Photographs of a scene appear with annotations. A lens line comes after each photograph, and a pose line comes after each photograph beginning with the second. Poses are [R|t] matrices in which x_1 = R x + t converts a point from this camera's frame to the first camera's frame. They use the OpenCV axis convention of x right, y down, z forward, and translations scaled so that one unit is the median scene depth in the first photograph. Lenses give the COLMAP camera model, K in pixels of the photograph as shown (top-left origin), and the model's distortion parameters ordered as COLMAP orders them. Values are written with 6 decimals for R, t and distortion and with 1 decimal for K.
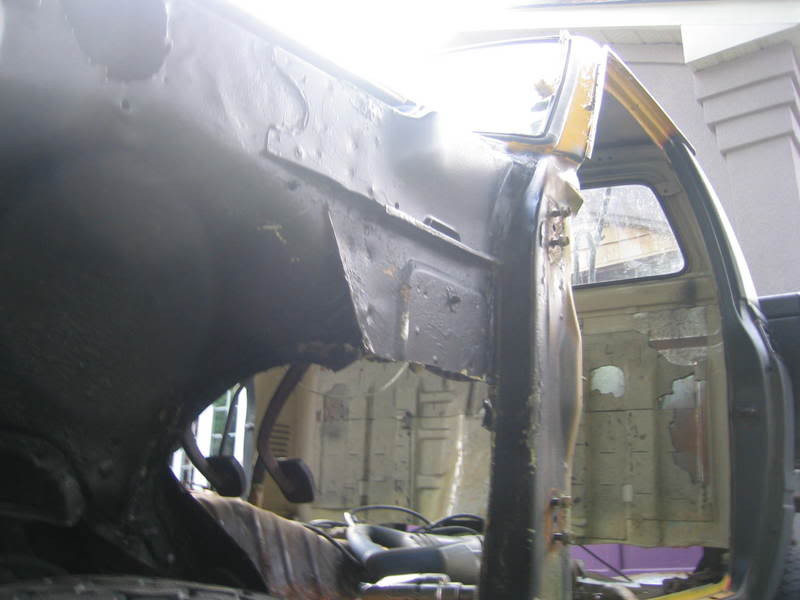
lens RADIAL K [[836.2, 0, 420.1], [0, 836.2, 298.6], [0, 0, 1]] dist [-0.118062, 0.035778]
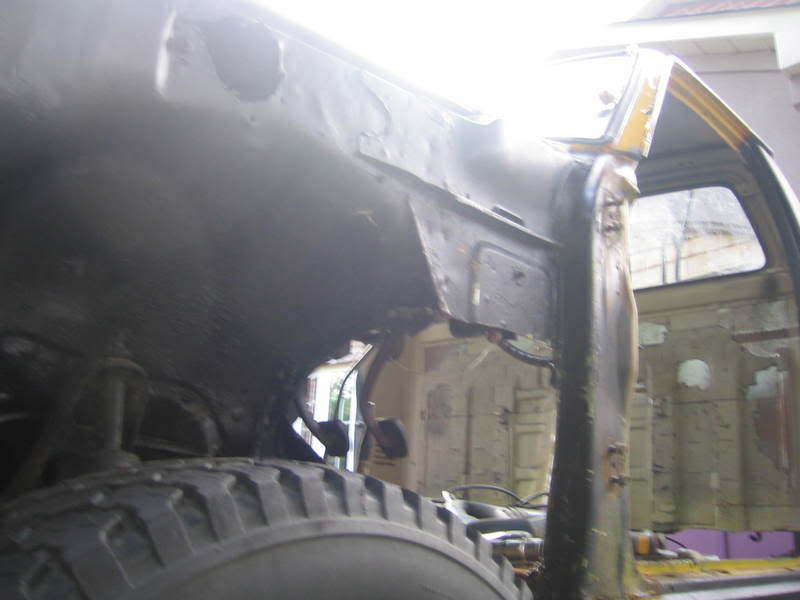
lens RADIAL K [[836.2, 0, 420.1], [0, 836.2, 298.6], [0, 0, 1]] dist [-0.118062, 0.035778]
pose [[0.991114, -0.021461, -0.131273, 0.044074], [0.017987, 0.999457, -0.027591, 0.051695], [0.131794, 0.024984, 0.990962, -0.156149]]
